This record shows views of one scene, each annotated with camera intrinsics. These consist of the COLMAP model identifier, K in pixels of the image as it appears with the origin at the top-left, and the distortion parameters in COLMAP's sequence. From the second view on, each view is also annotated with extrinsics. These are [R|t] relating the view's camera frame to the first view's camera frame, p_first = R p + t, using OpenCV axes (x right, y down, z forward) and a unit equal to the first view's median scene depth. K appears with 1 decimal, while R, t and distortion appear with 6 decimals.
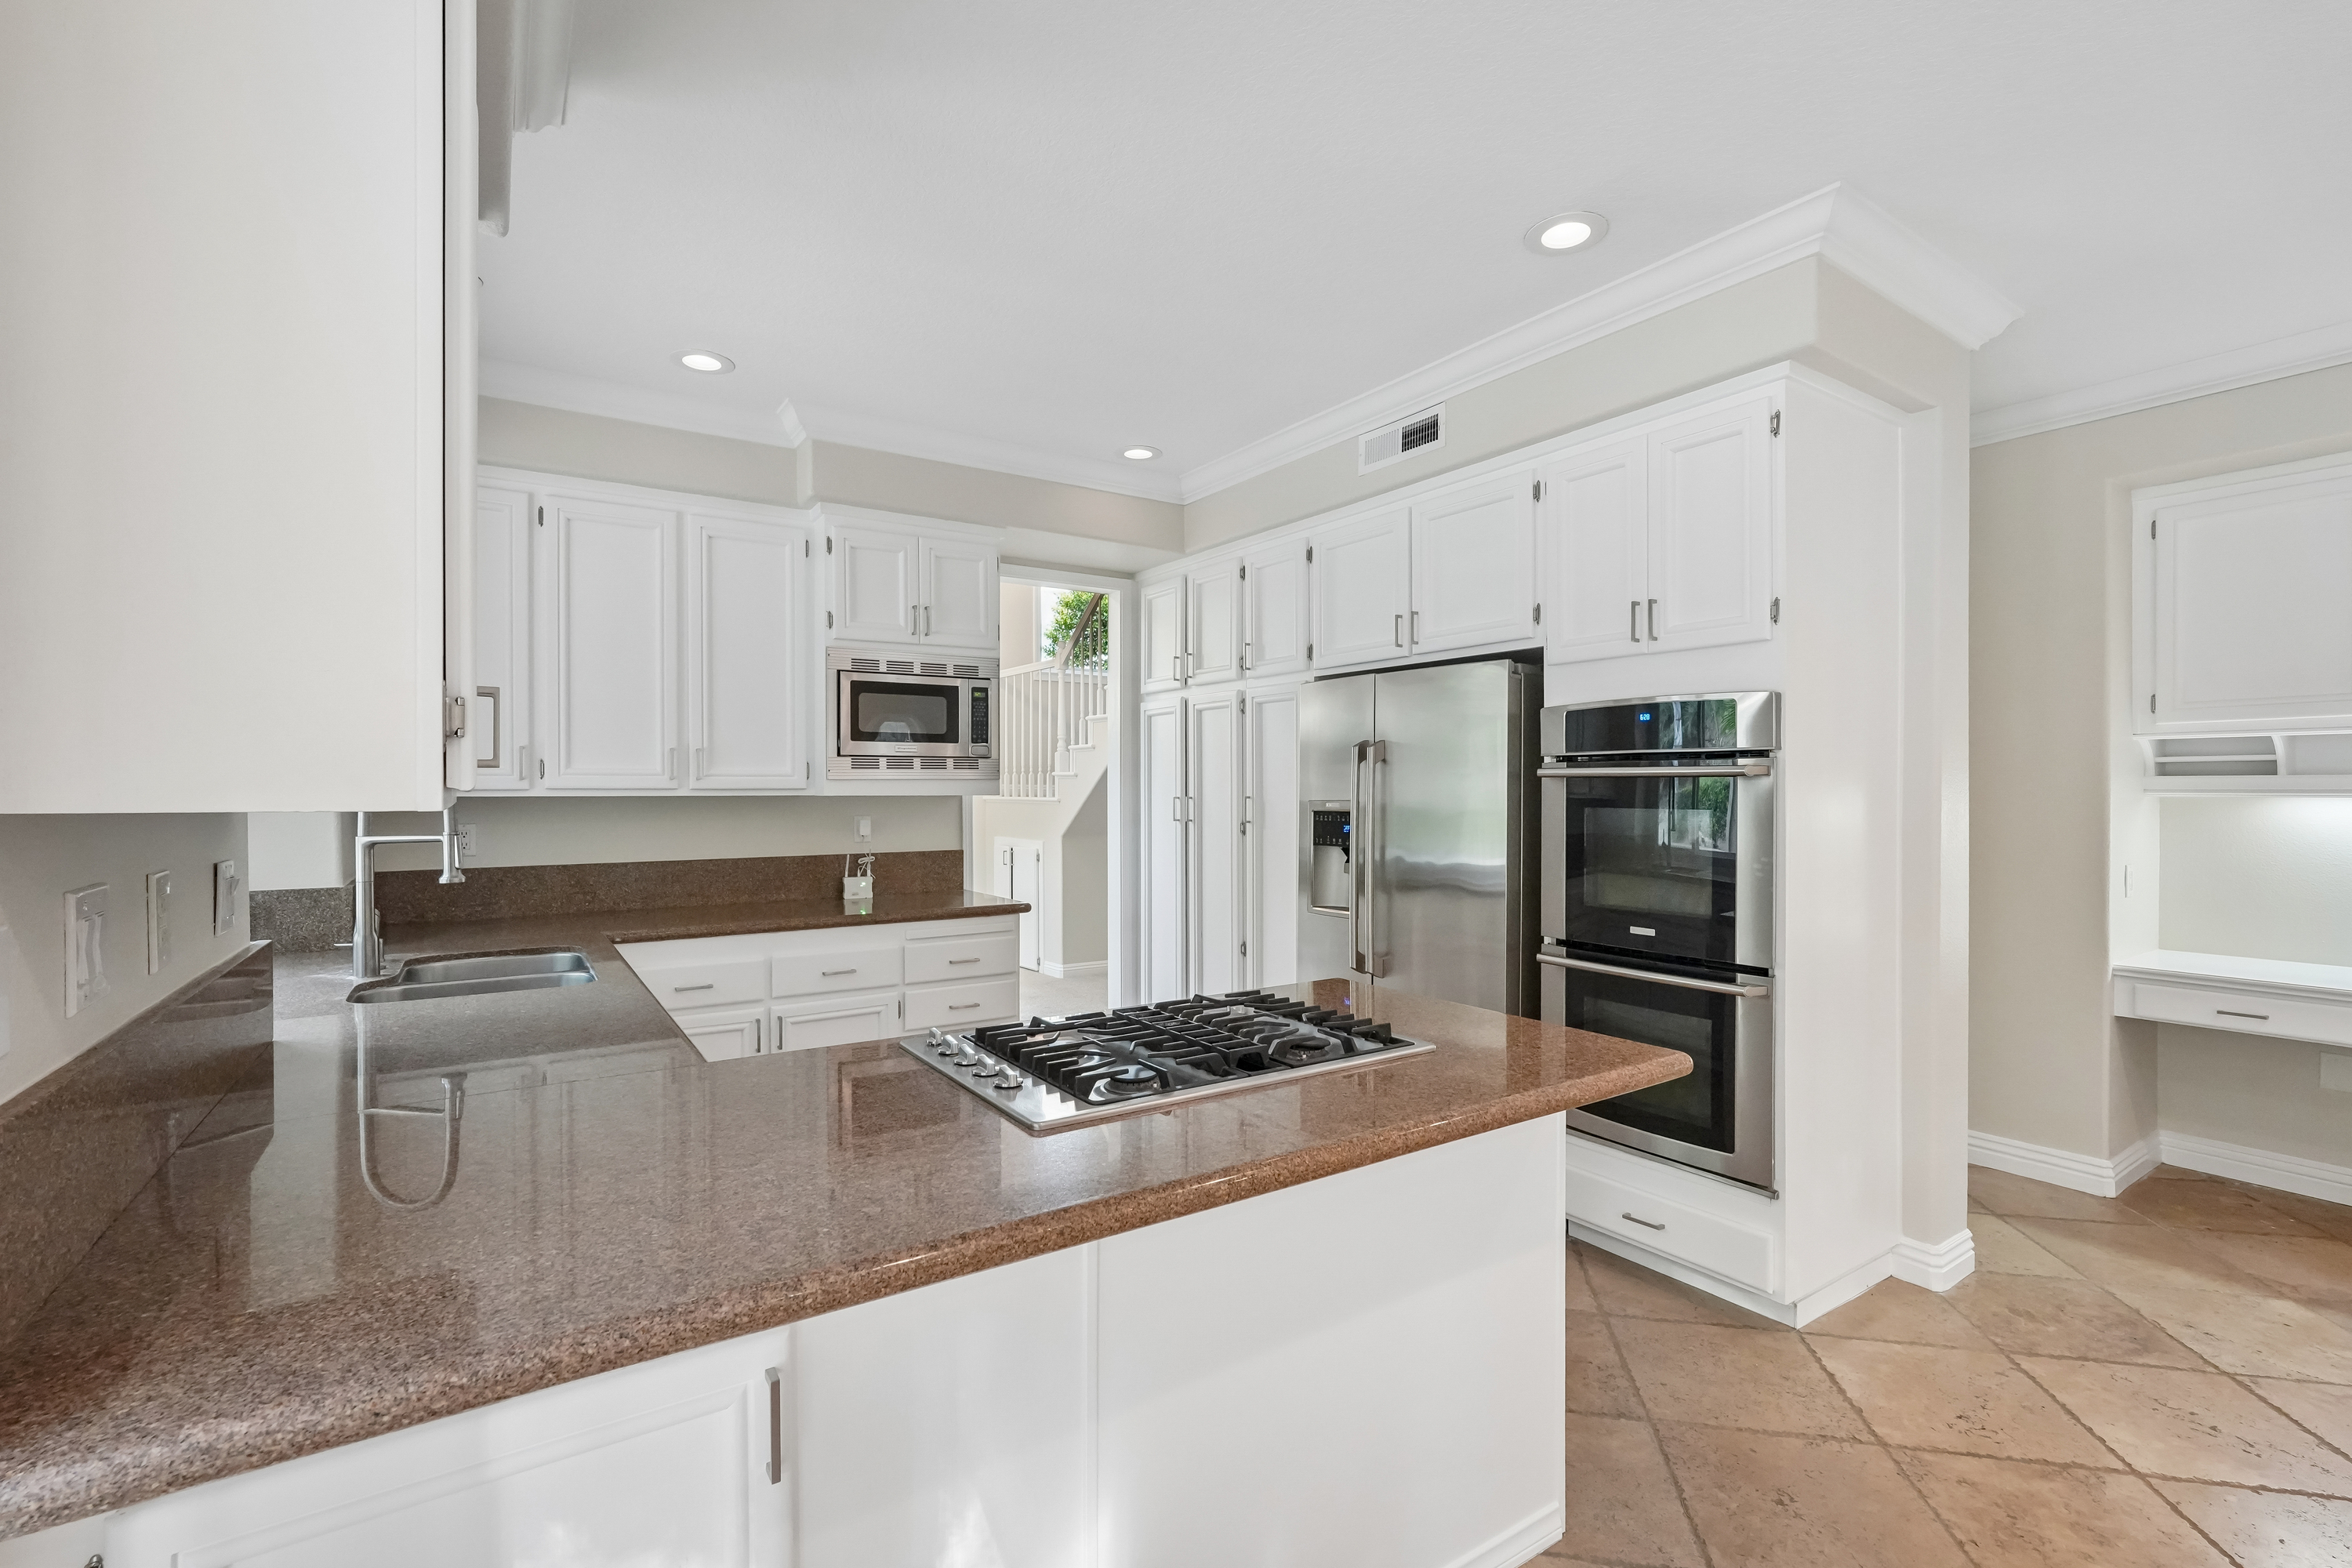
lens RADIAL K [[1049.9, 0, 1176.0], [0, 1049.9, 784.0], [0, 0, 1]] dist [-0.009017, 0.000856]
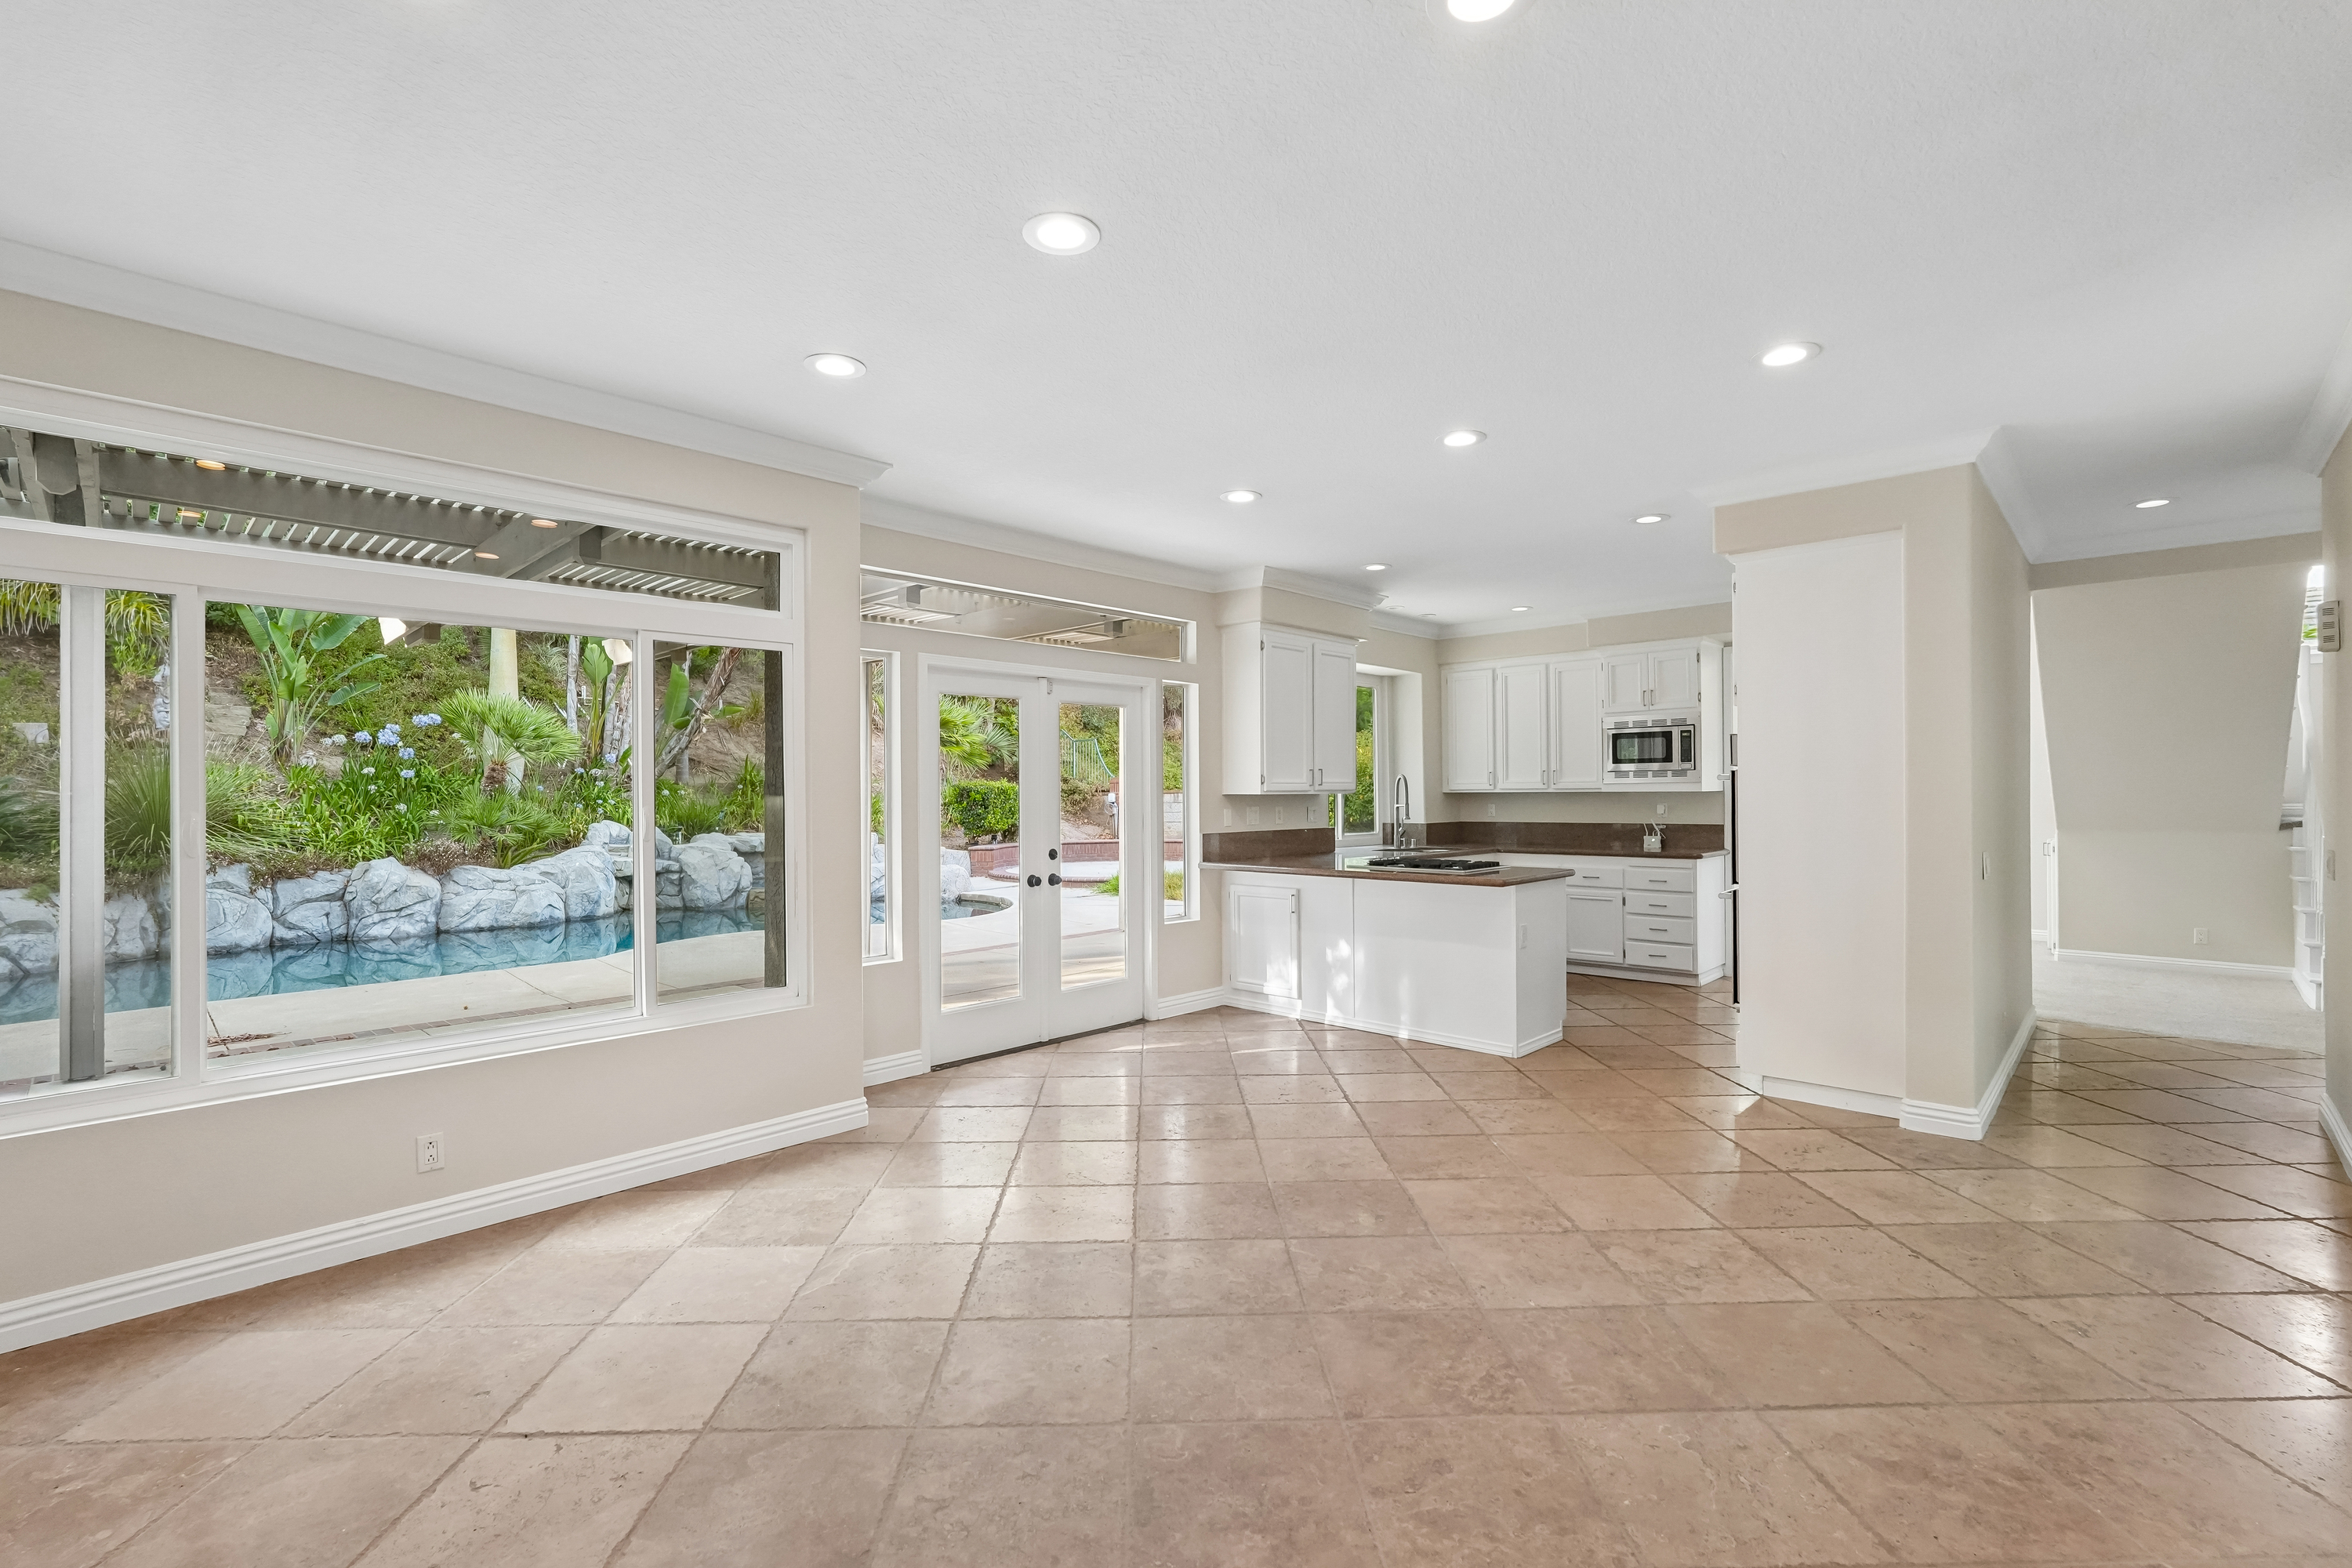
lens RADIAL K [[1035.5, 0, 1175.2], [0, 1035.5, 792.7], [0, 0, 1]] dist [-0.000084, 0.000991]
pose [[0.221735, -0.001067, -0.975106, 1.386463], [0.010946, 0.999939, 0.001395, 0.001041], [0.975046, -0.010983, 0.221733, -0.232085]]
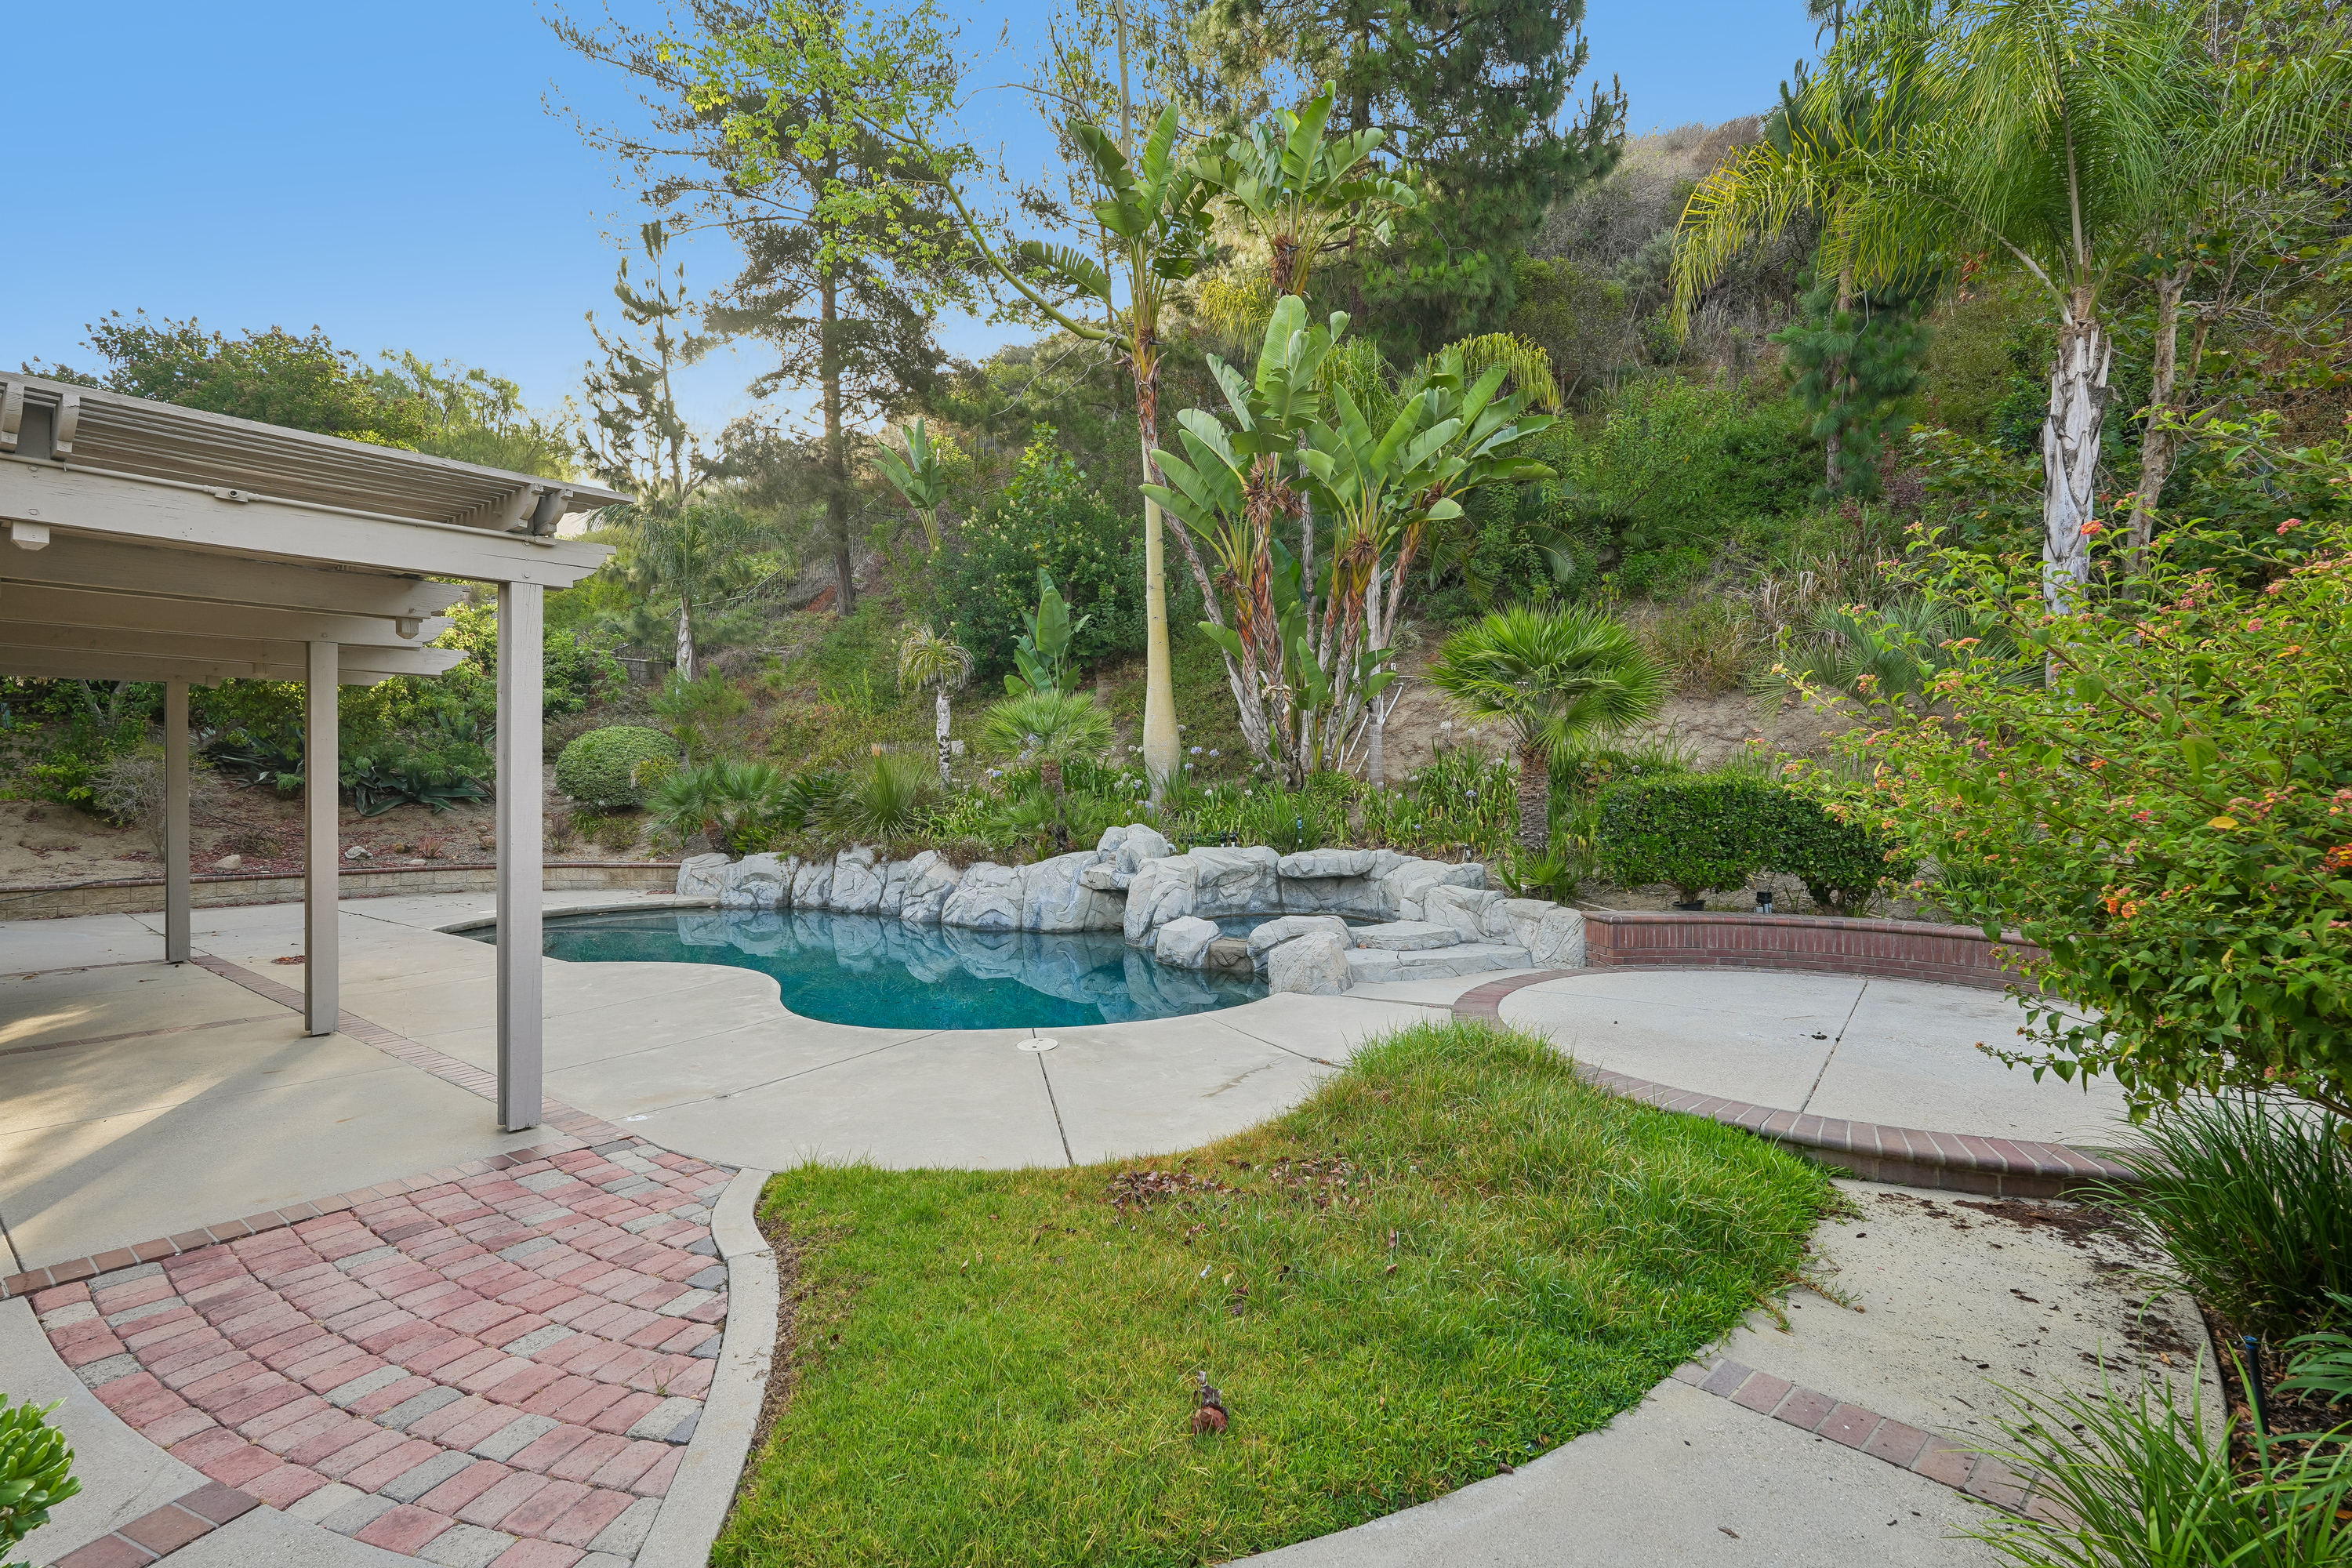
lens RADIAL K [[1049.9, 0, 1176.0], [0, 1049.9, 784.0], [0, 0, 1]] dist [-0.009017, 0.000856]
pose [[-0.952087, 0.004062, -0.305799, -1.798823], [0.005793, 0.999972, -0.004753, -0.022273], [0.305771, -0.006296, -0.952084, 1.742043]]
